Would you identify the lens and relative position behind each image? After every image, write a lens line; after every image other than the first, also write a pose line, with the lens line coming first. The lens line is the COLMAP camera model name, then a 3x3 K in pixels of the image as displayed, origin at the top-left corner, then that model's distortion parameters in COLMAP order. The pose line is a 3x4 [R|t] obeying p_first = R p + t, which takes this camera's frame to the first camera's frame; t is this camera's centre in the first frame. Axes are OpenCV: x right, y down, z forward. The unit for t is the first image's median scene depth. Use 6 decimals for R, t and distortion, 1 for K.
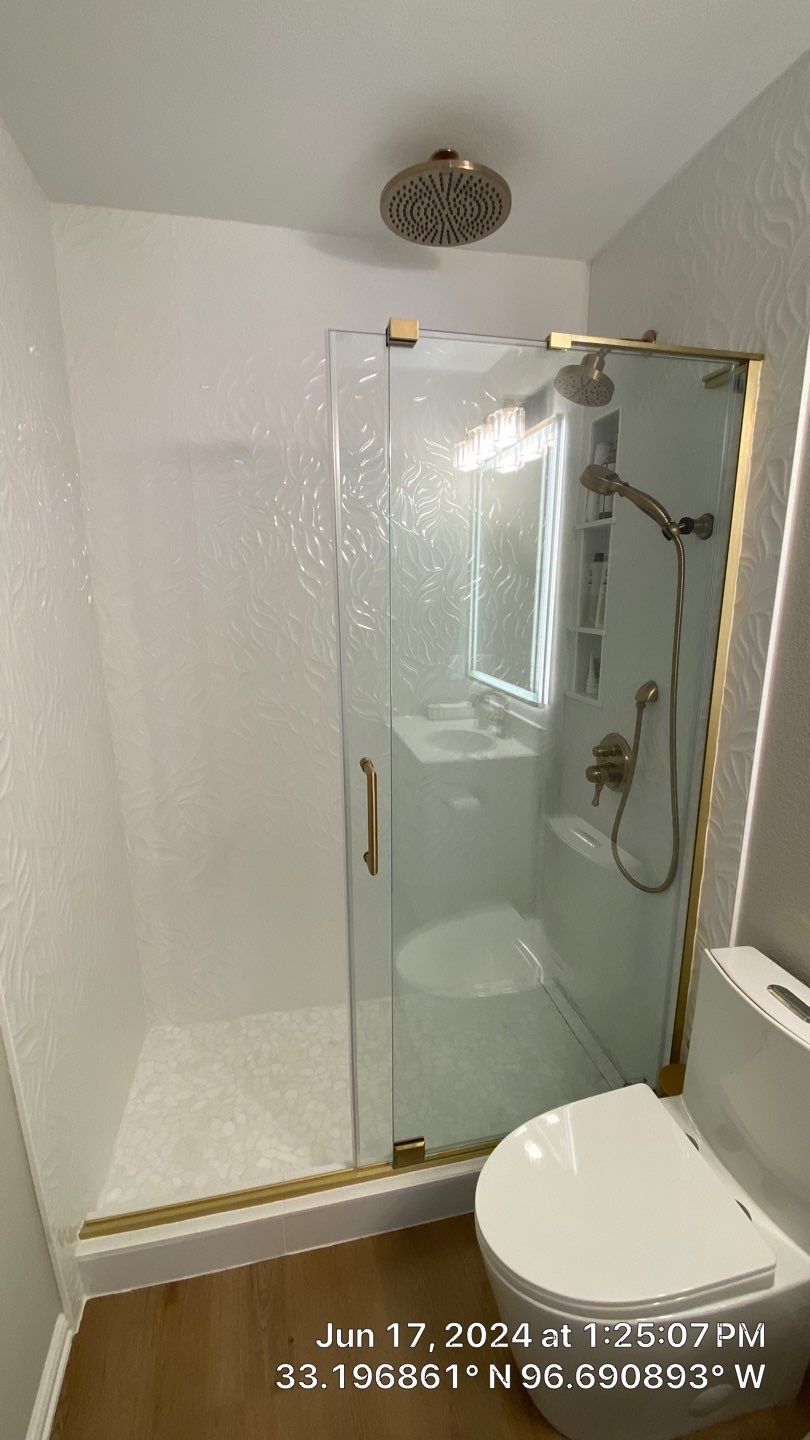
lens RADIAL K [[580.6, 0, 399.7], [0, 580.6, 722.4], [0, 0, 1]] dist [0.027390, -0.025397]
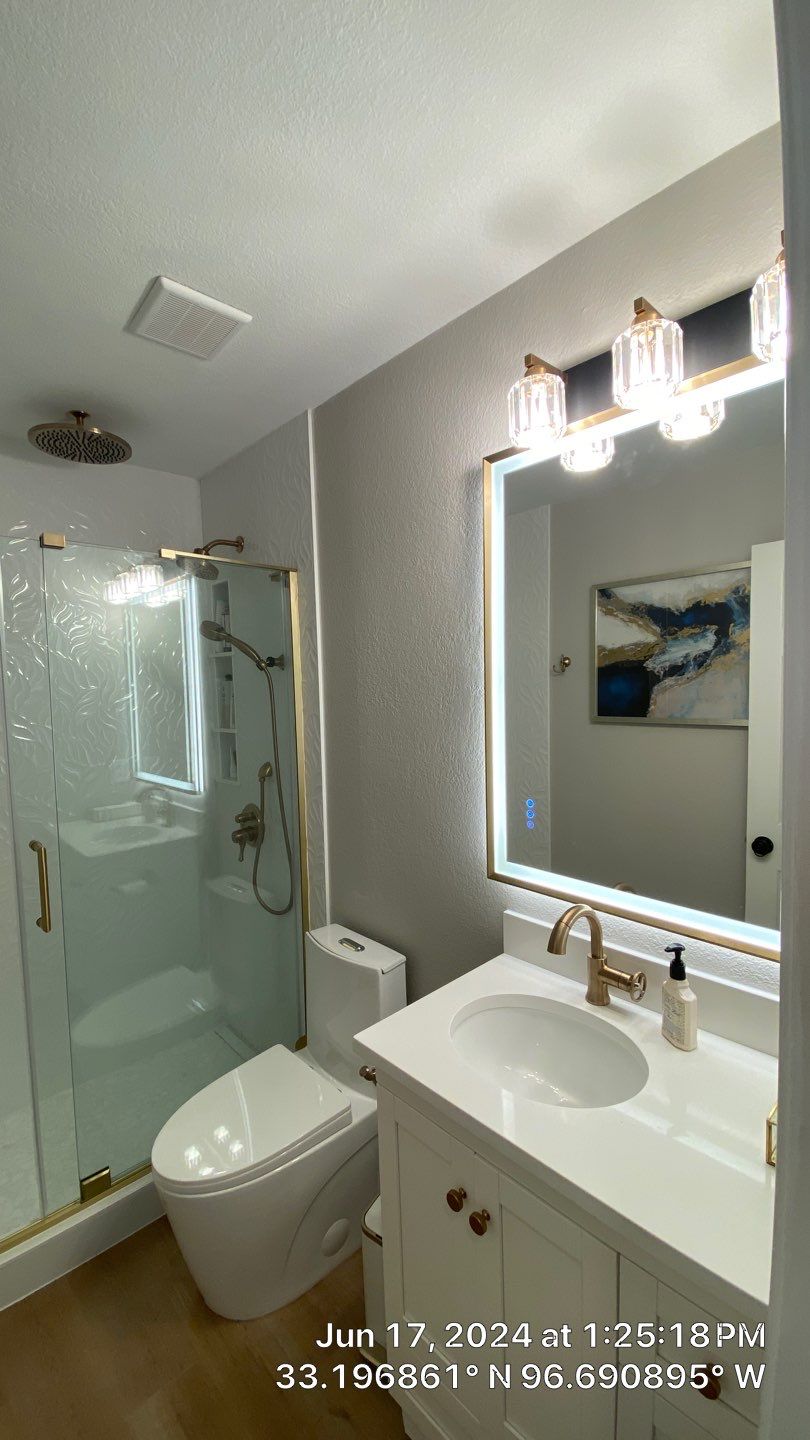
lens RADIAL K [[584.3, 0, 412.1], [0, 584.3, 717.1], [0, 0, 1]] dist [0.029485, -0.026325]
pose [[0.851694, -0.045112, 0.522094, -0.012087], [0.138590, 0.980205, -0.141388, 0.066902], [-0.505381, 0.192777, 0.841087, -0.382783]]
